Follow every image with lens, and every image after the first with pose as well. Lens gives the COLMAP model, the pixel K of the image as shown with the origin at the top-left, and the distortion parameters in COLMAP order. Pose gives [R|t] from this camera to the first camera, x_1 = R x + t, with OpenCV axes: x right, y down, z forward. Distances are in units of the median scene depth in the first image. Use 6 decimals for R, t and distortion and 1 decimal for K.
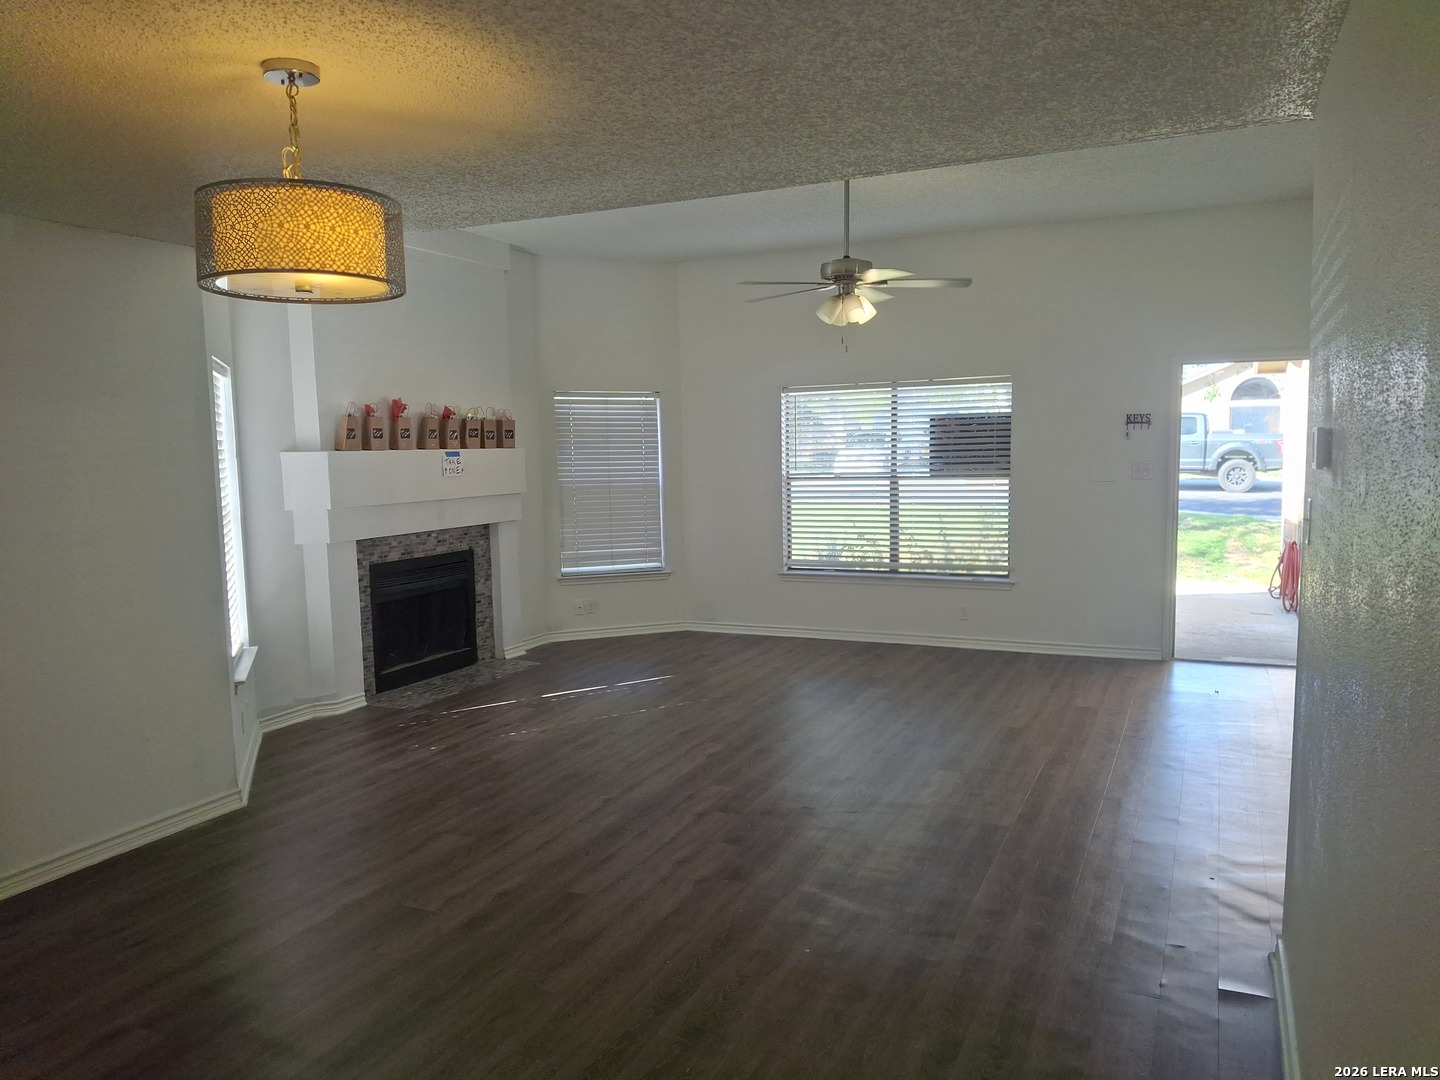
lens RADIAL K [[1047.0, 0, 720.0], [0, 1047.0, 540.0], [0, 0, 1]] dist [0.059501, -0.000847]
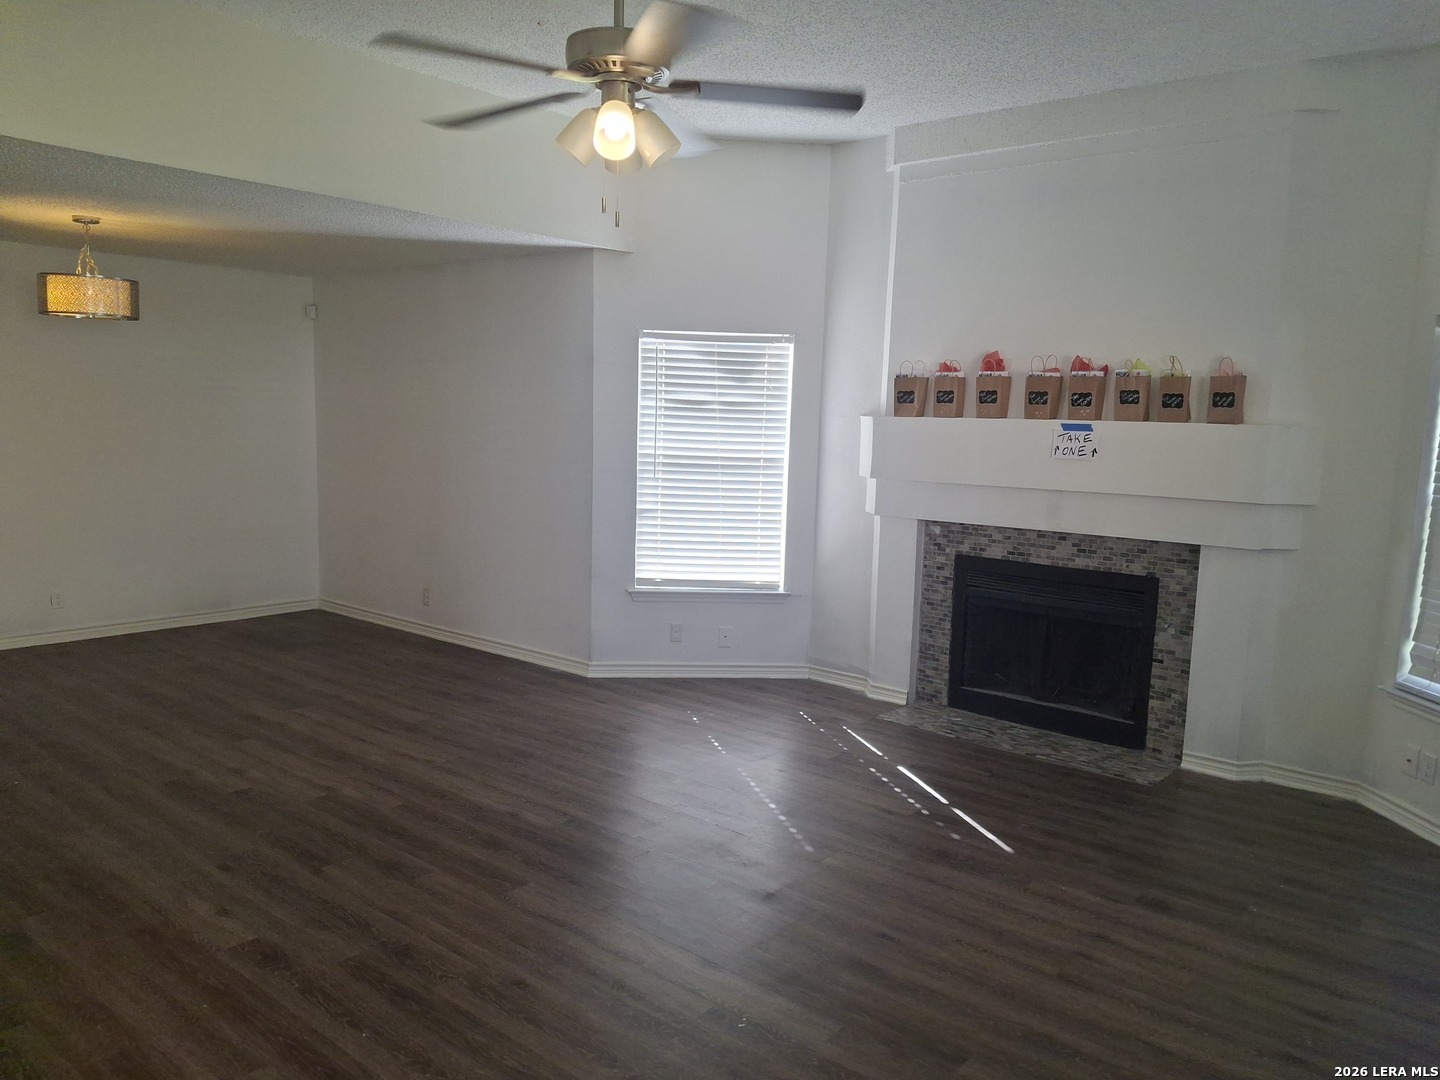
lens RADIAL K [[1047.0, 0, 720.0], [0, 1047.0, 540.0], [0, 0, 1]] dist [0.059501, -0.000847]
pose [[-0.263084, 0.128336, -0.956199, 0.480432], [-0.108633, 0.980869, 0.161536, -0.095151], [0.958637, 0.146373, -0.244109, 0.949433]]
